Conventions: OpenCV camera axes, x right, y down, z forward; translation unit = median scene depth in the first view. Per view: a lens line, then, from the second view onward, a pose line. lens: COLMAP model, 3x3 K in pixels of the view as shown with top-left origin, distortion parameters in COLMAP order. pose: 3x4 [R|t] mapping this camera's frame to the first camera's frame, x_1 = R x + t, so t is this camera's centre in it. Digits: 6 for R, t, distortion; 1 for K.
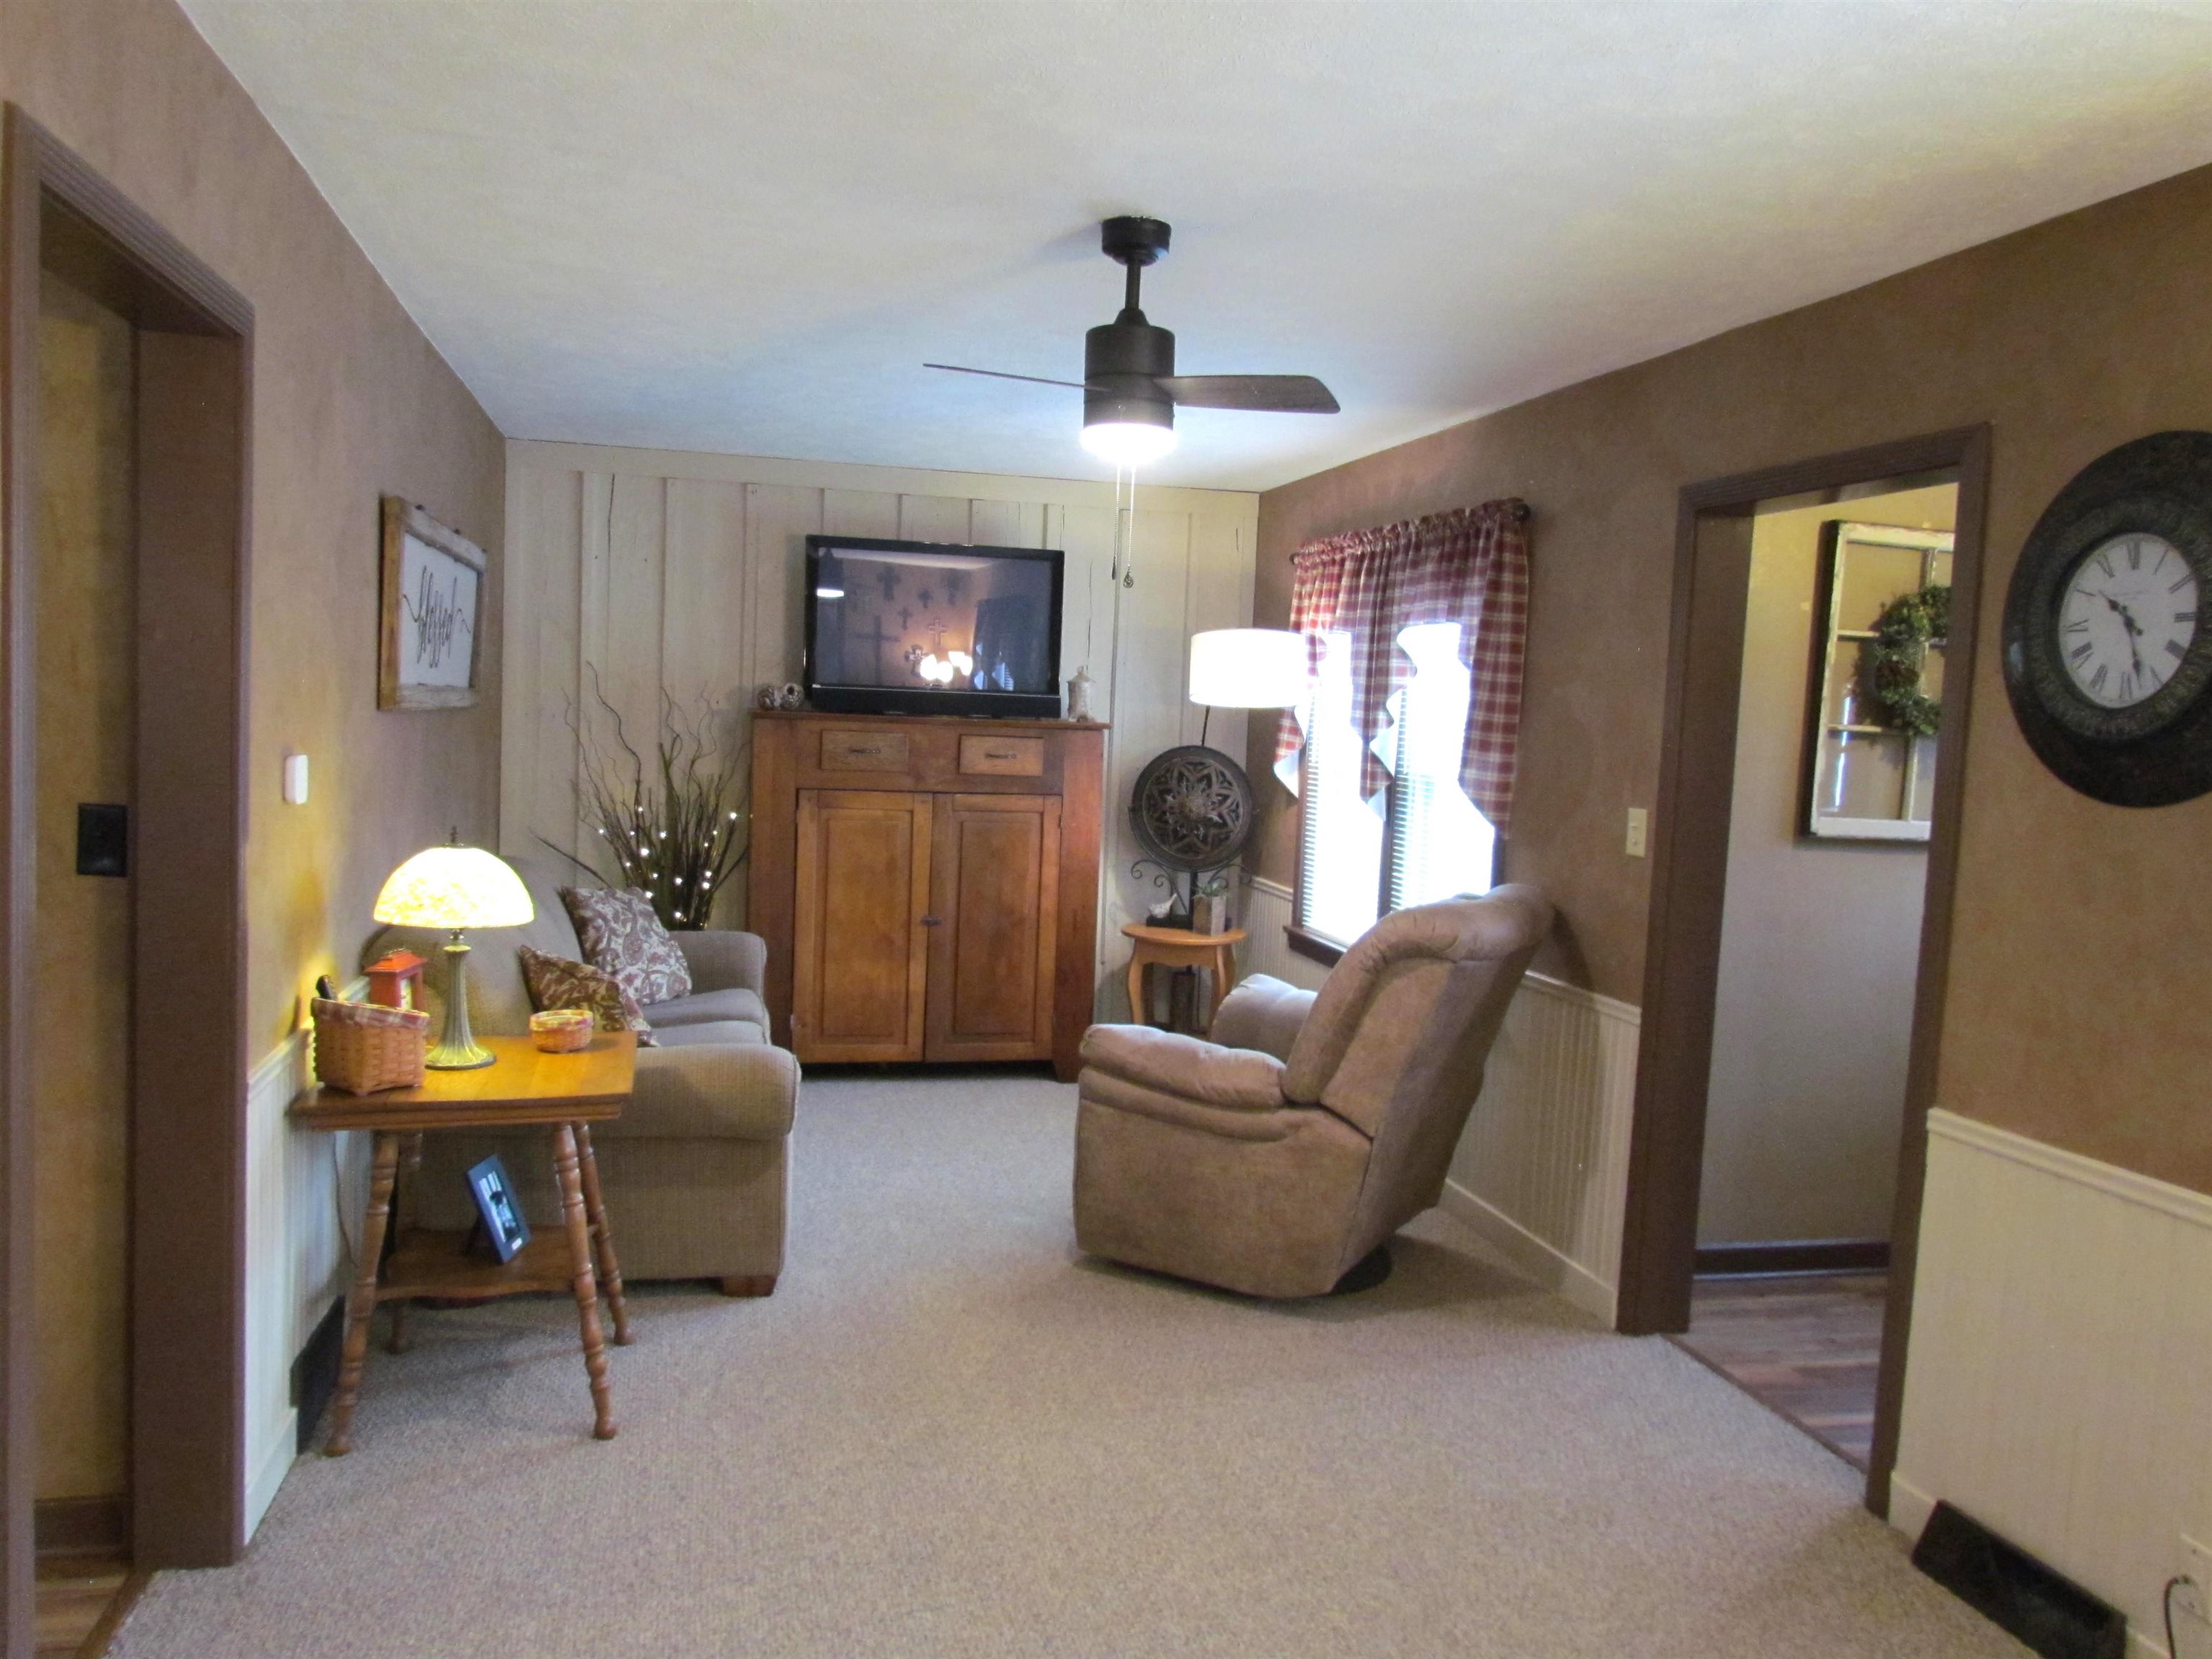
lens RADIAL K [[1598.5, 0, 1105.3], [0, 1598.5, 825.9], [0, 0, 1]] dist [-0.037646, -0.004046]
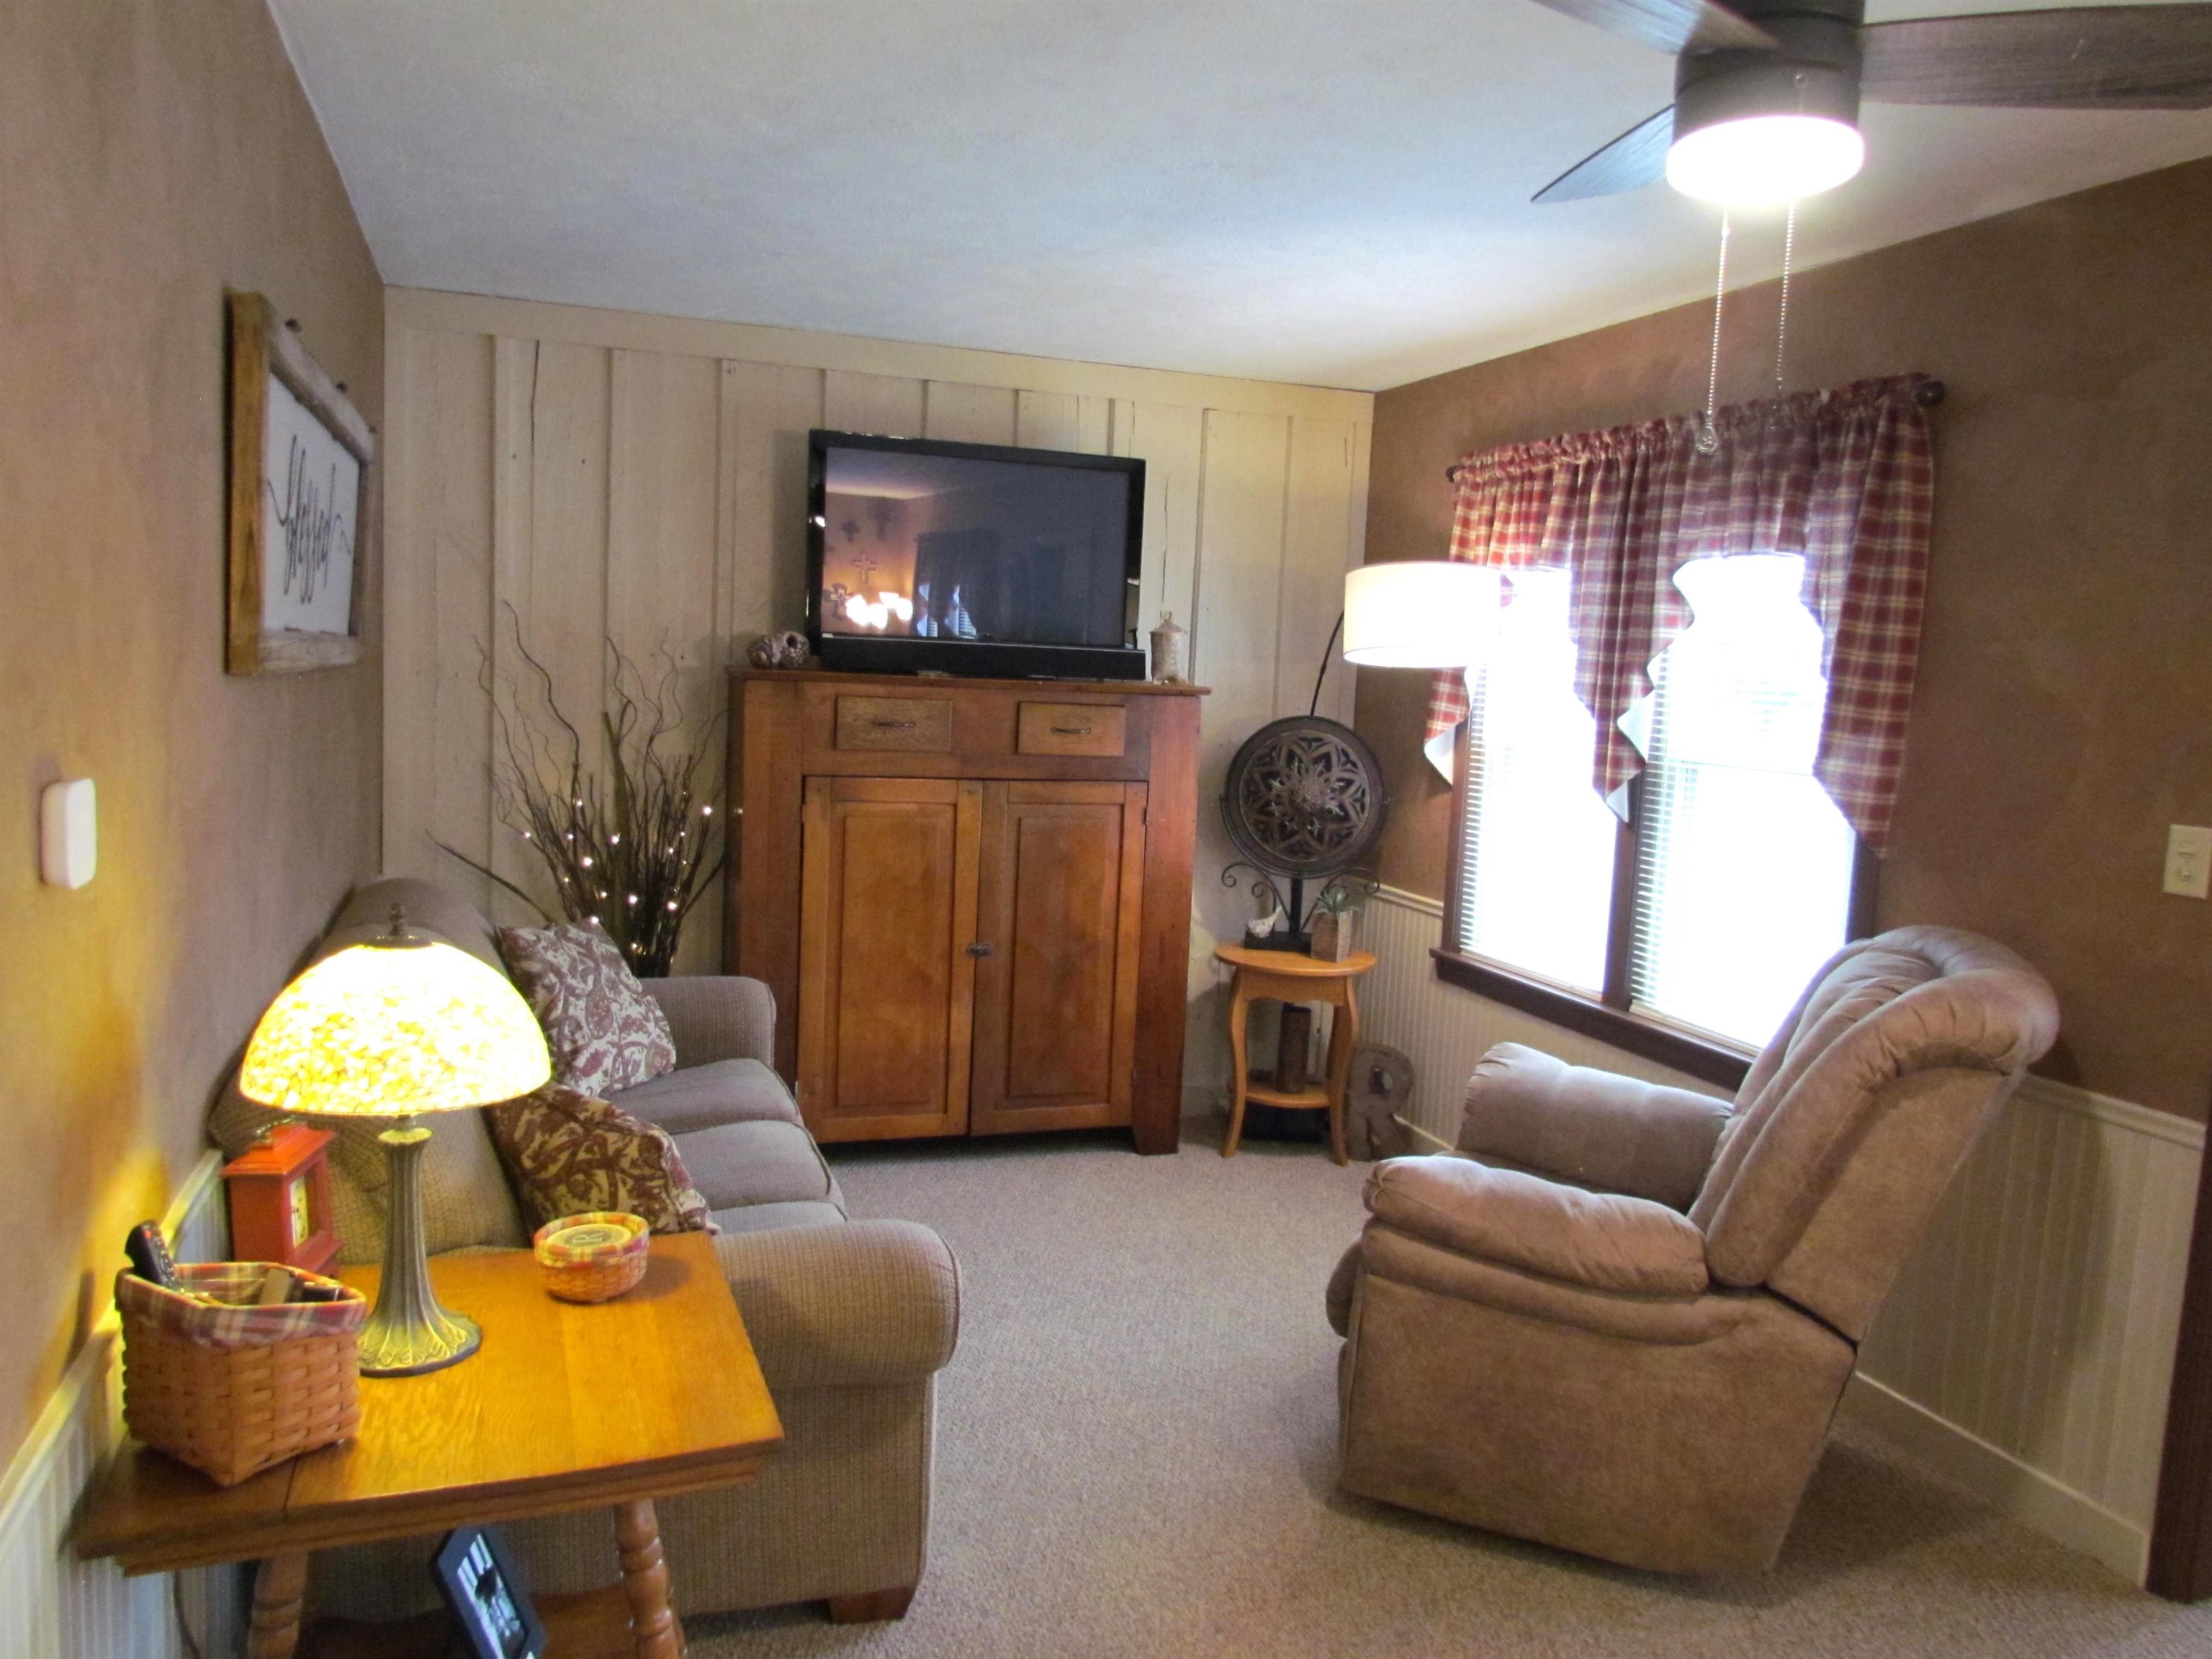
lens RADIAL K [[1593.5, 0, 1102.7], [0, 1593.5, 820.1], [0, 0, 1]] dist [-0.036810, 0.012753]
pose [[0.994971, -0.005725, 0.100002, -0.166032], [0.002965, 0.999611, 0.027723, -0.029152], [-0.100122, -0.027287, 0.994601, 0.331386]]
